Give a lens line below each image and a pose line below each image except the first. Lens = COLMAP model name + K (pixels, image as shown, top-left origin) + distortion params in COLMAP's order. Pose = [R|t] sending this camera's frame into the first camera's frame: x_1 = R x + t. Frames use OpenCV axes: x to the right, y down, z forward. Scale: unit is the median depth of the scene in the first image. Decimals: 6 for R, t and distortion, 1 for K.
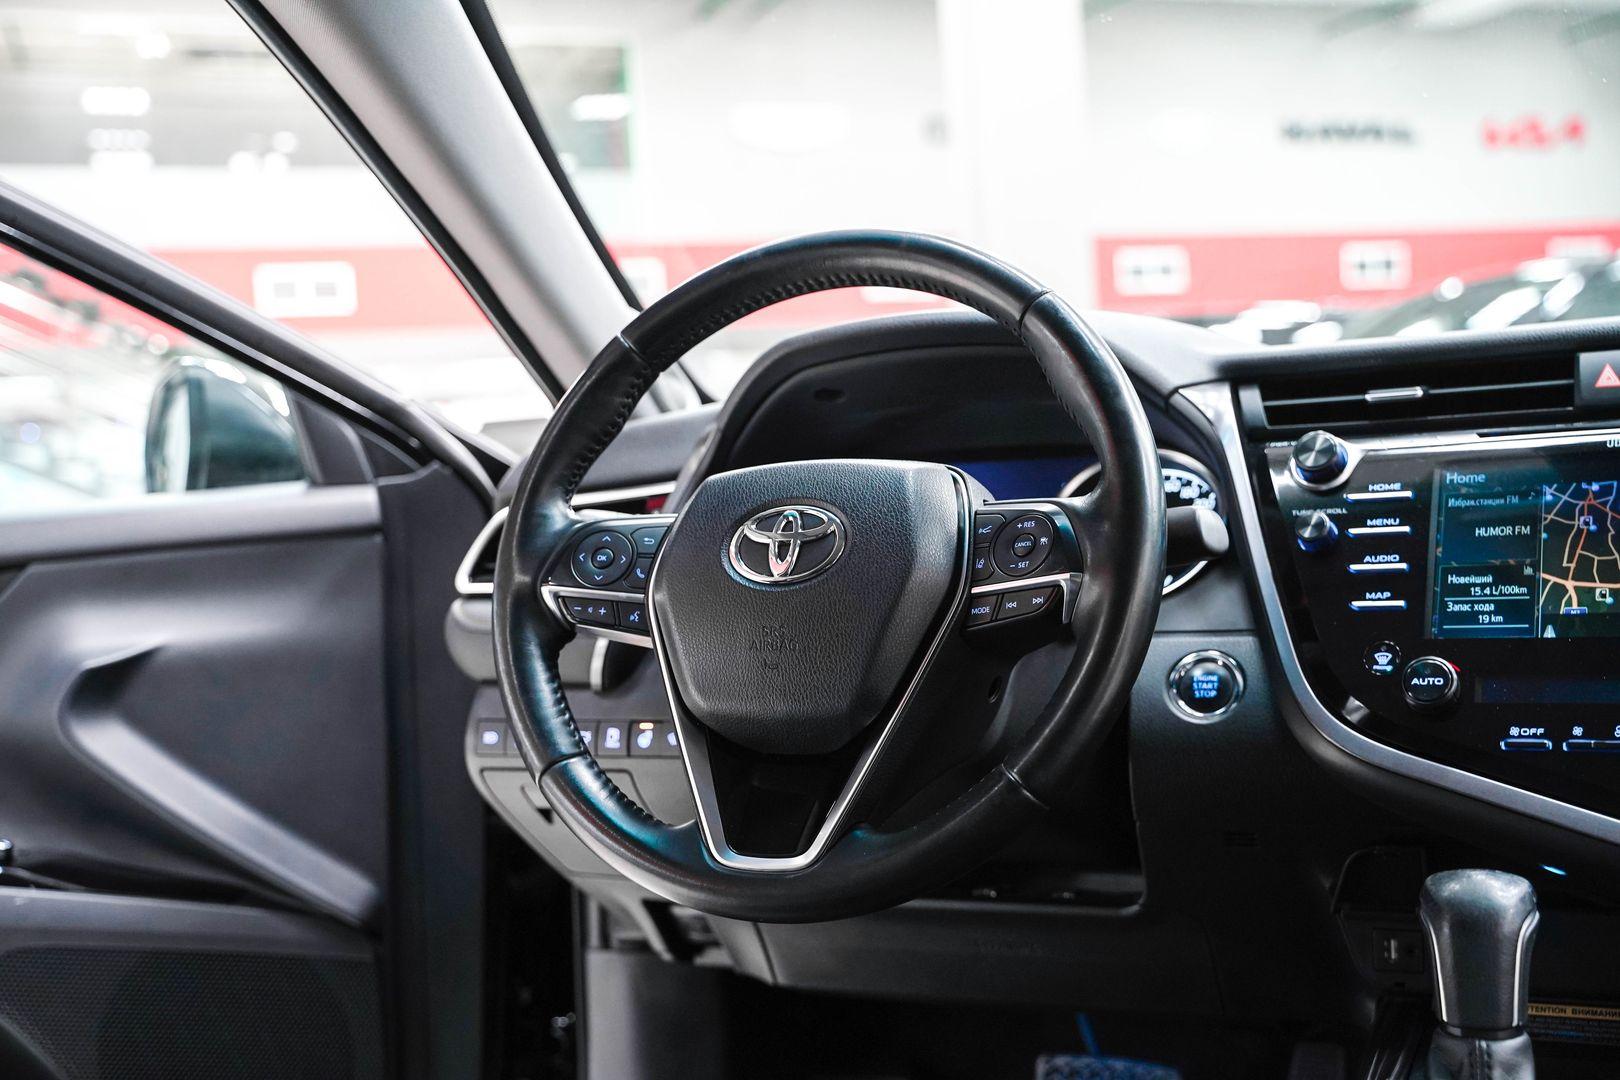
lens RADIAL K [[1773.0, 0, 807.1], [0, 1773.0, 540.3], [0, 0, 1]] dist [0.006990, 0.000000]
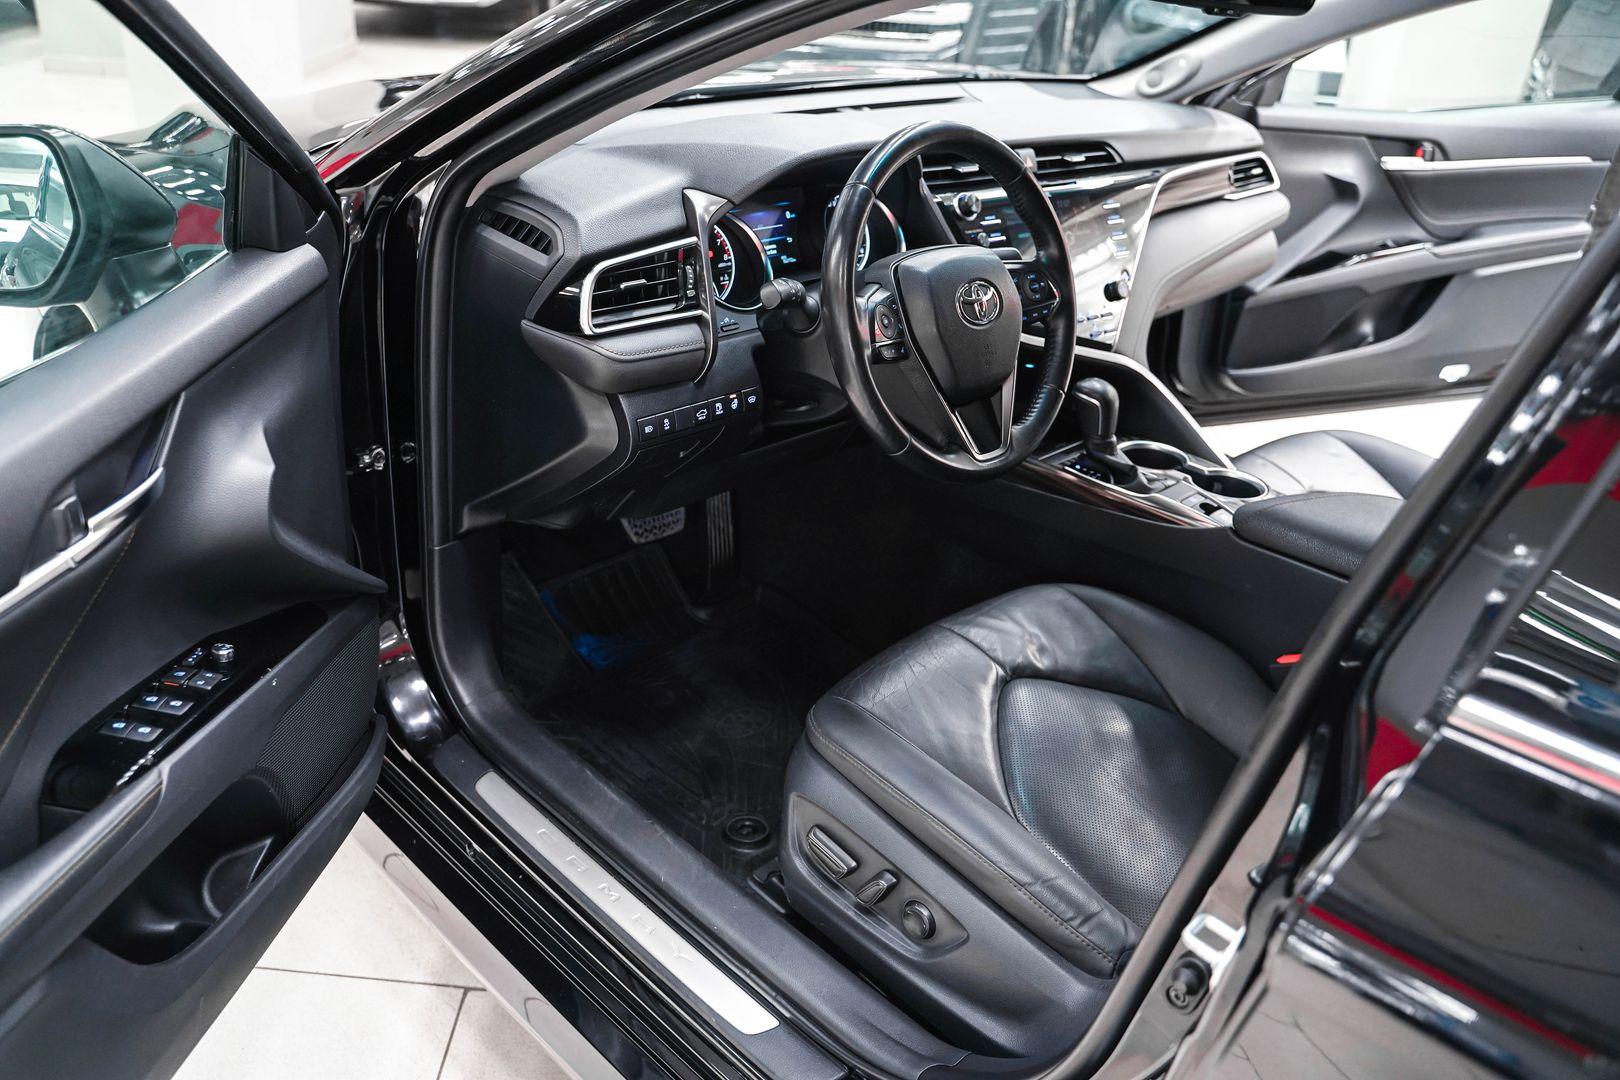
lens RADIAL K [[1309.5, 0, 803.9], [0, 1309.5, 531.8], [0, 0, 1]] dist [-0.120405, 0.093256]
pose [[0.367245, -0.352679, 0.860668, -1.378443], [-0.067014, 0.912888, 0.402672, -0.326511], [-0.927707, -0.205556, 0.311619, 0.638702]]
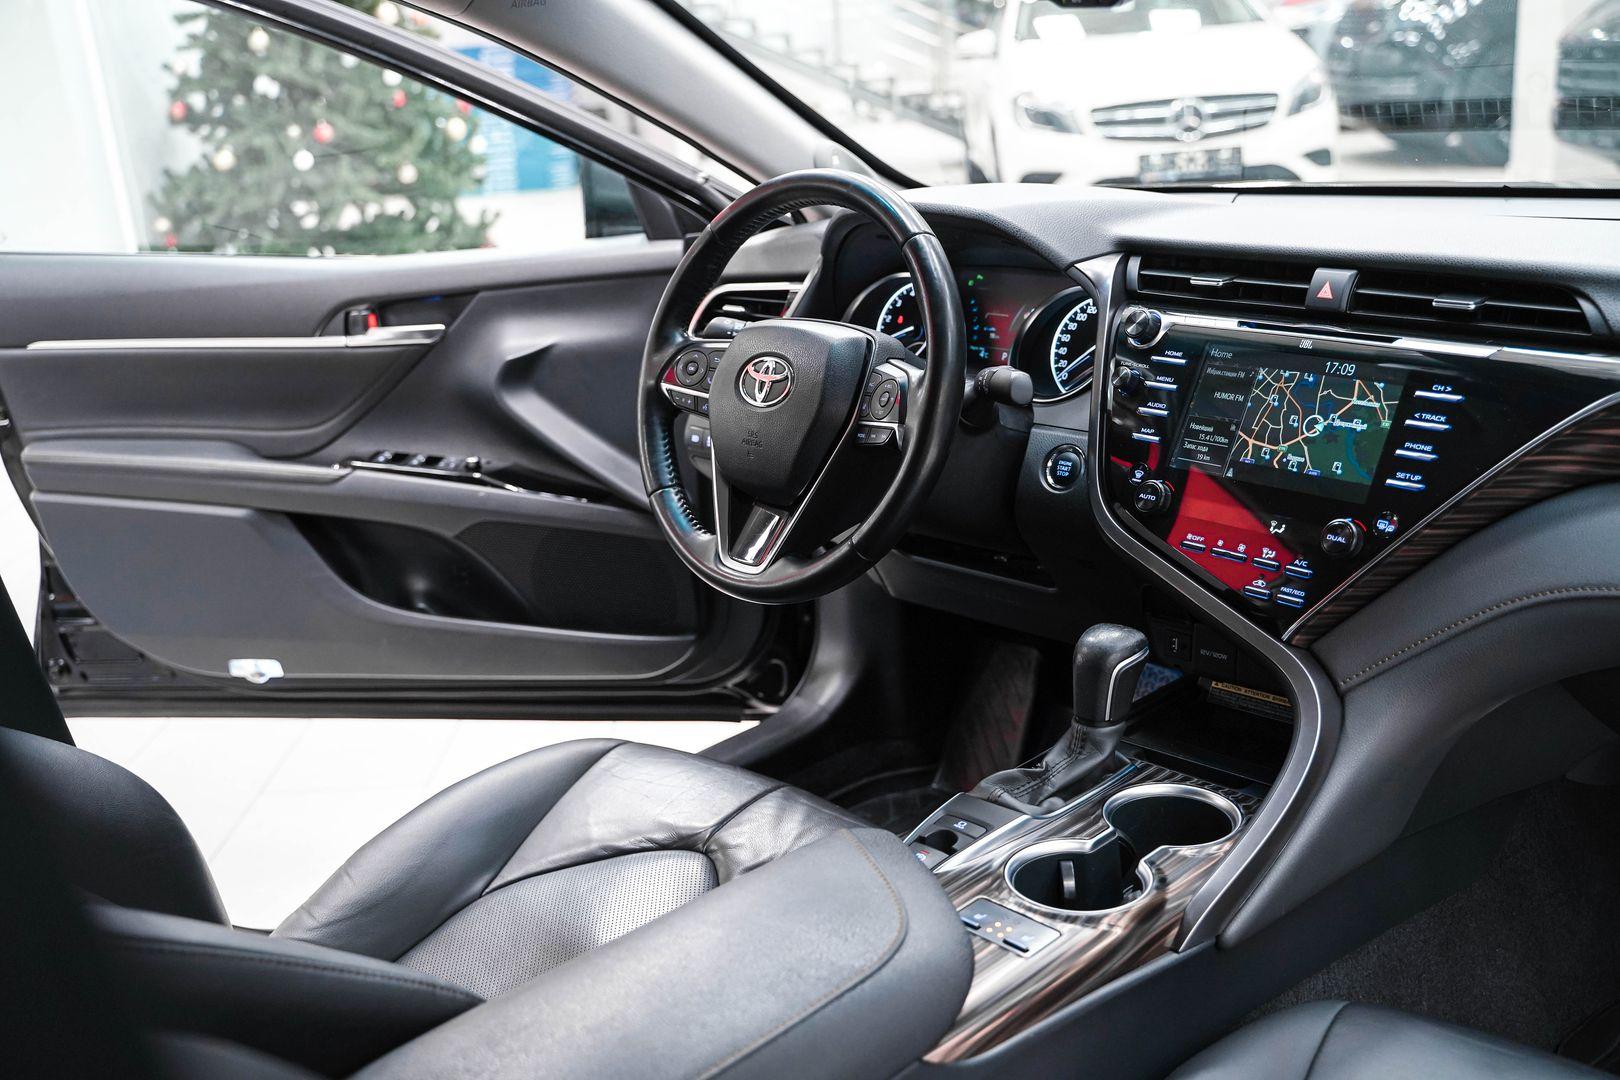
lens RADIAL K [[1555.0, 0, 808.3], [0, 1555.0, 532.3], [0, 0, 1]] dist [-0.037047, 0.000000]
pose [[0.930976, 0.099938, -0.351136, 0.525921], [0.009781, 0.954631, 0.297632, -0.283091], [0.364950, -0.280523, 0.887760, -0.306576]]
